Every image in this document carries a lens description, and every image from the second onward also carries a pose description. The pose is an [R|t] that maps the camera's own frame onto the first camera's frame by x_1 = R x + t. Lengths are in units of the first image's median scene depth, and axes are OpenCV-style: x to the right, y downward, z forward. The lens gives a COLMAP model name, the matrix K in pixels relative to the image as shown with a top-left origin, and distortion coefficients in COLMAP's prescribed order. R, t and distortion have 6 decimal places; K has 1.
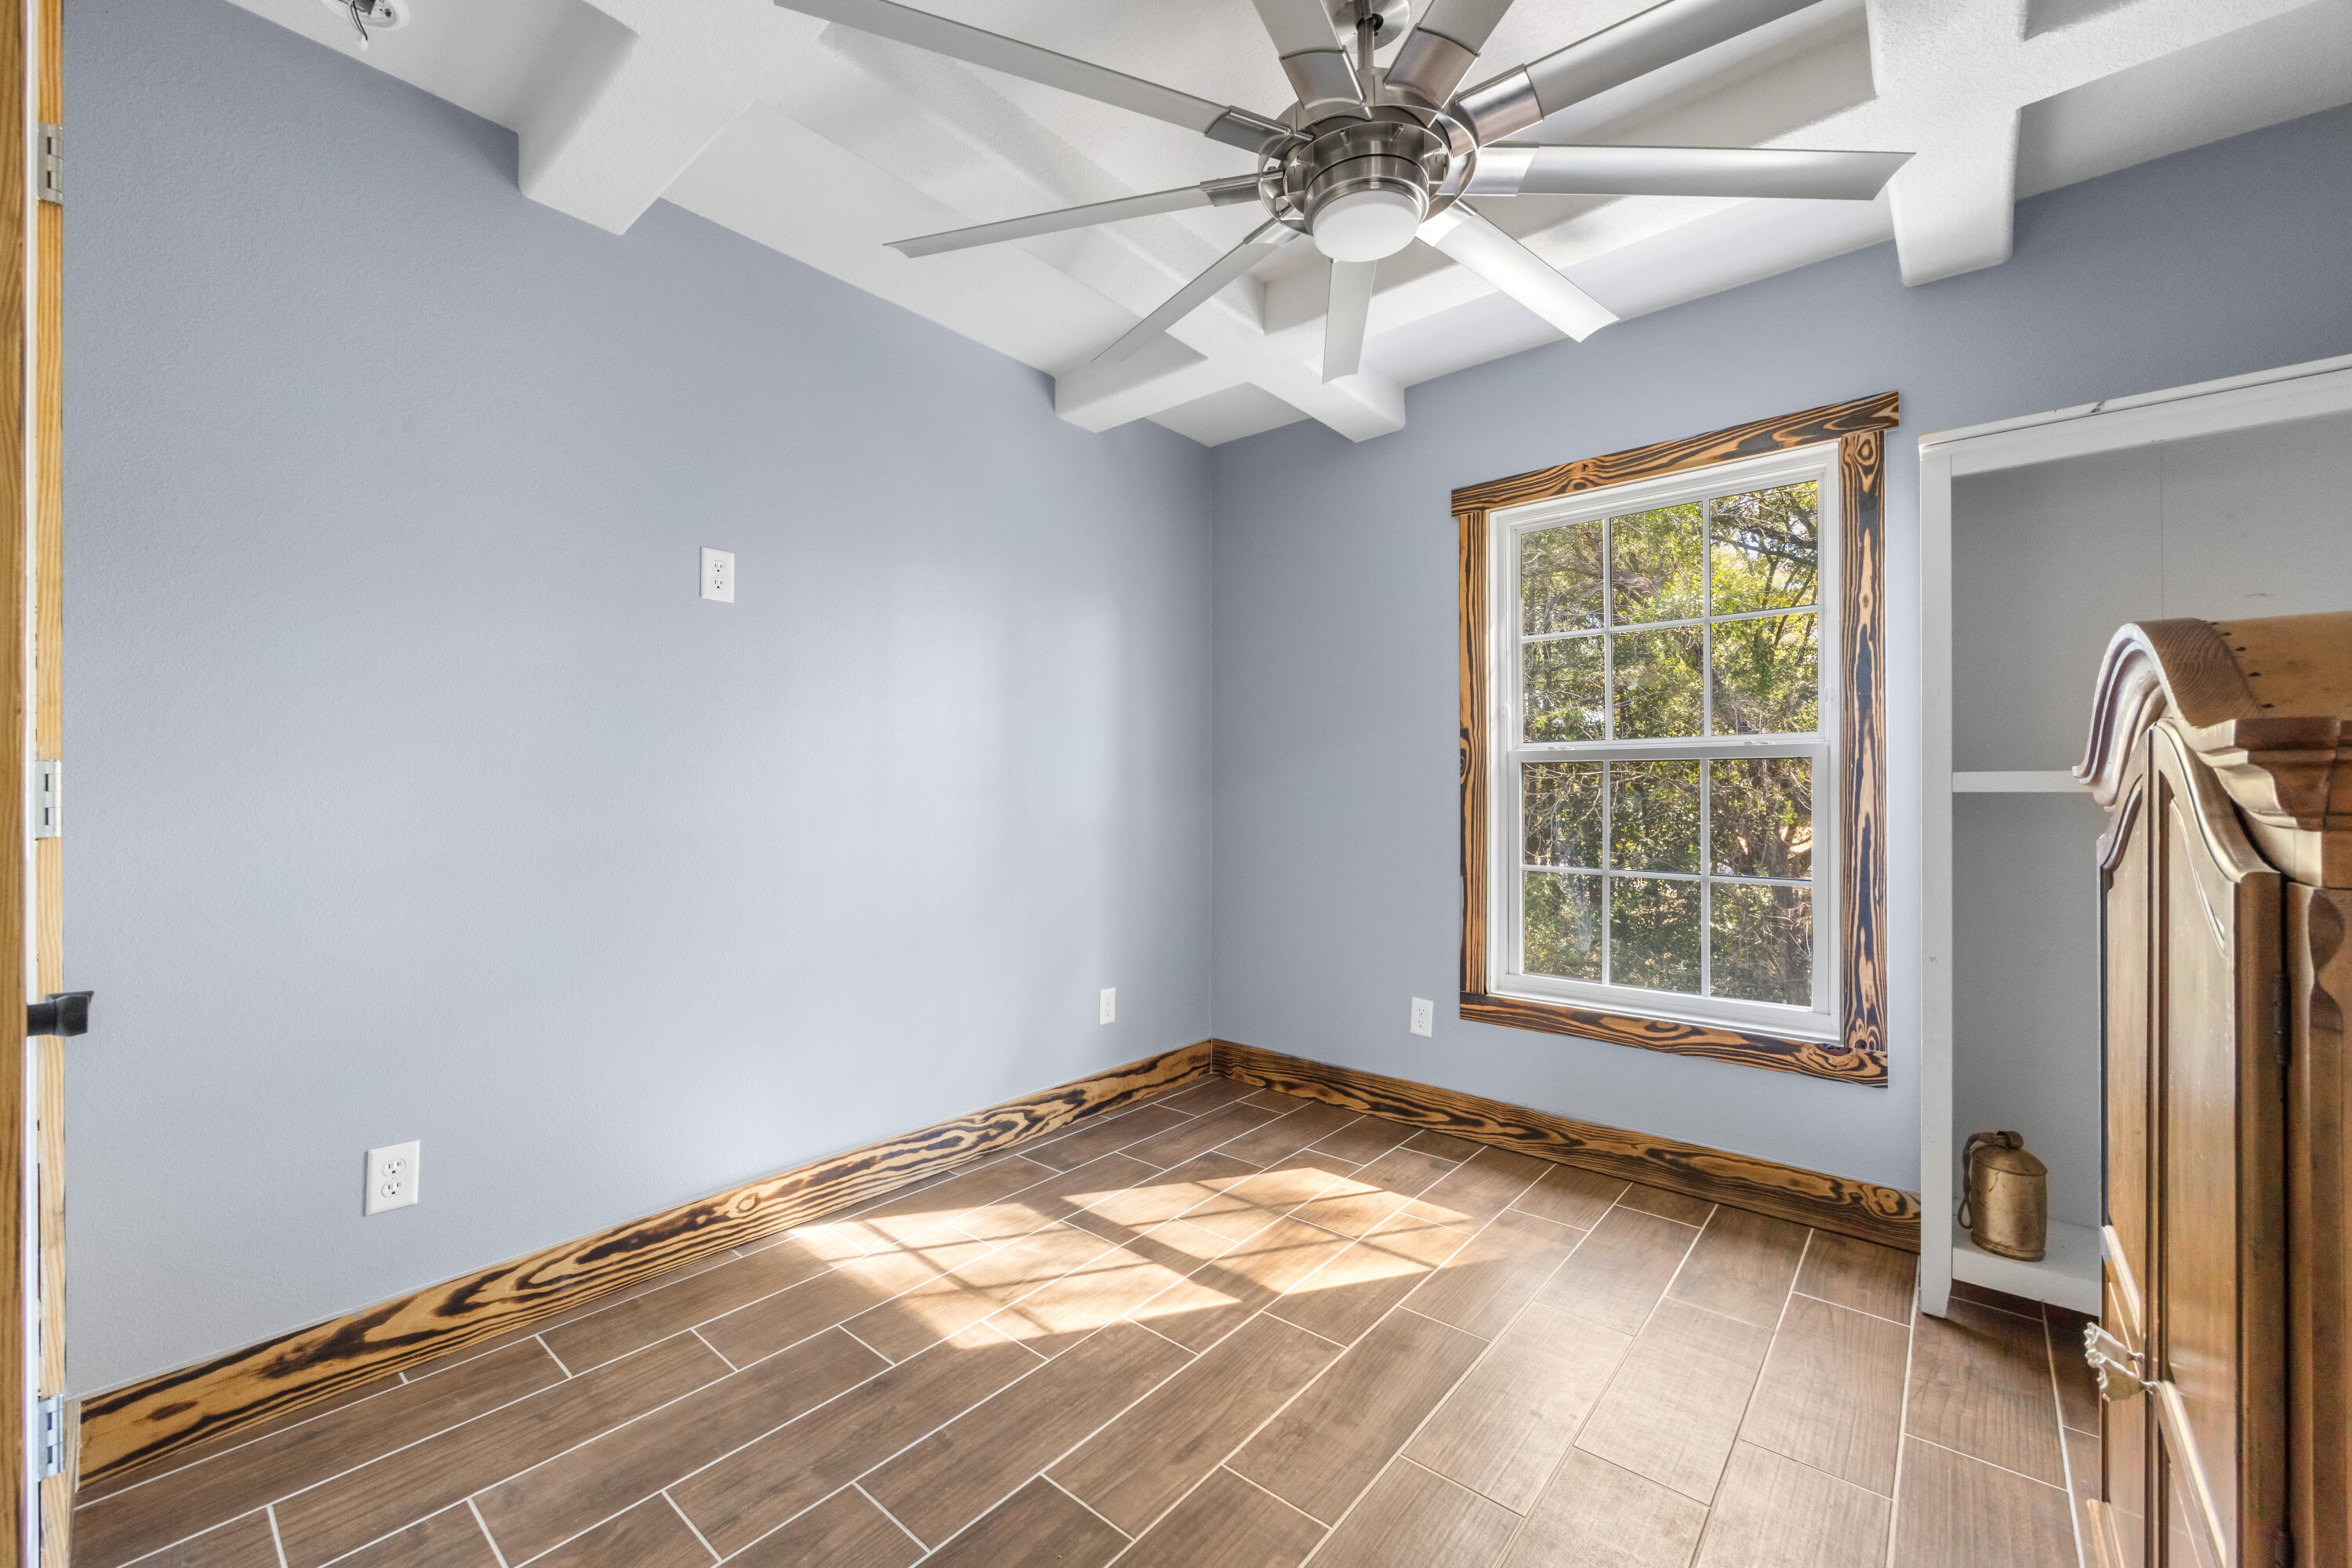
lens RADIAL K [[921.2, 0, 1179.9], [0, 921.2, 780.3], [0, 0, 1]] dist [0.004279, 0.000407]
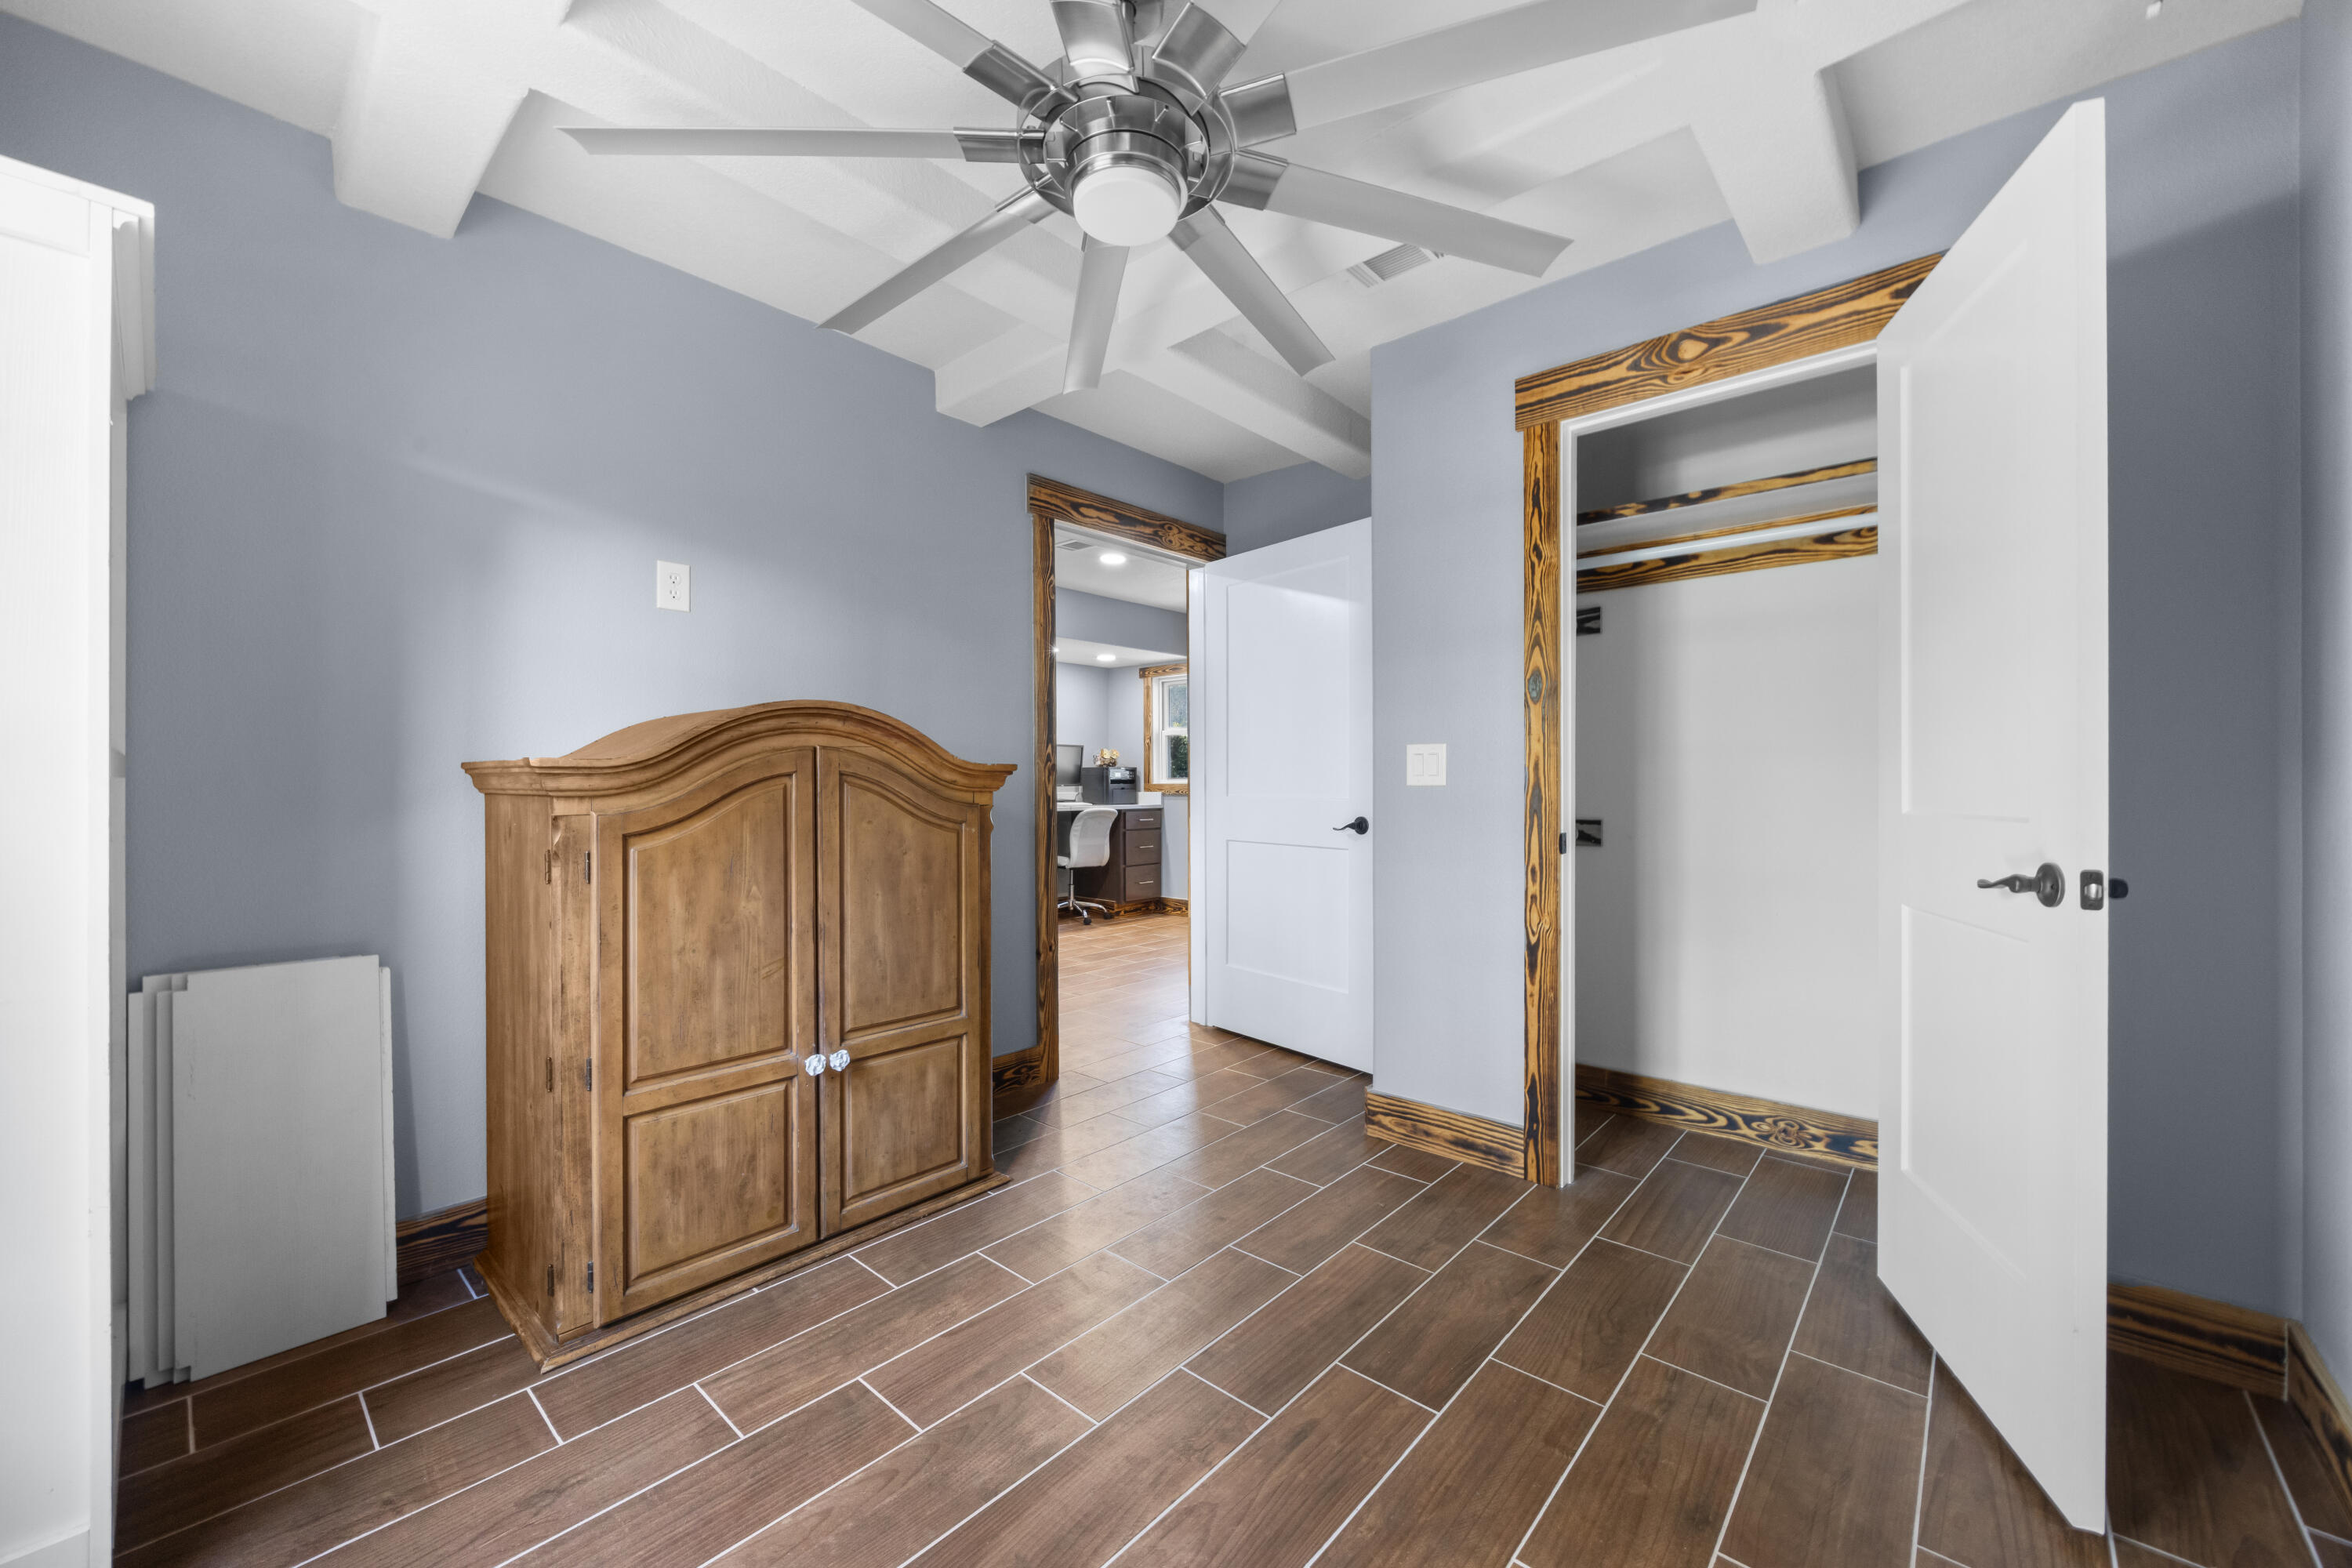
lens RADIAL K [[921.2, 0, 1174.1], [0, 921.2, 782.5], [0, 0, 1]] dist [0.004279, 0.000407]
pose [[-0.999521, -0.003140, 0.030781, 0.120009], [-0.003331, 0.999976, -0.006151, 0.018878], [-0.030761, -0.006250, -0.999507, 1.968295]]
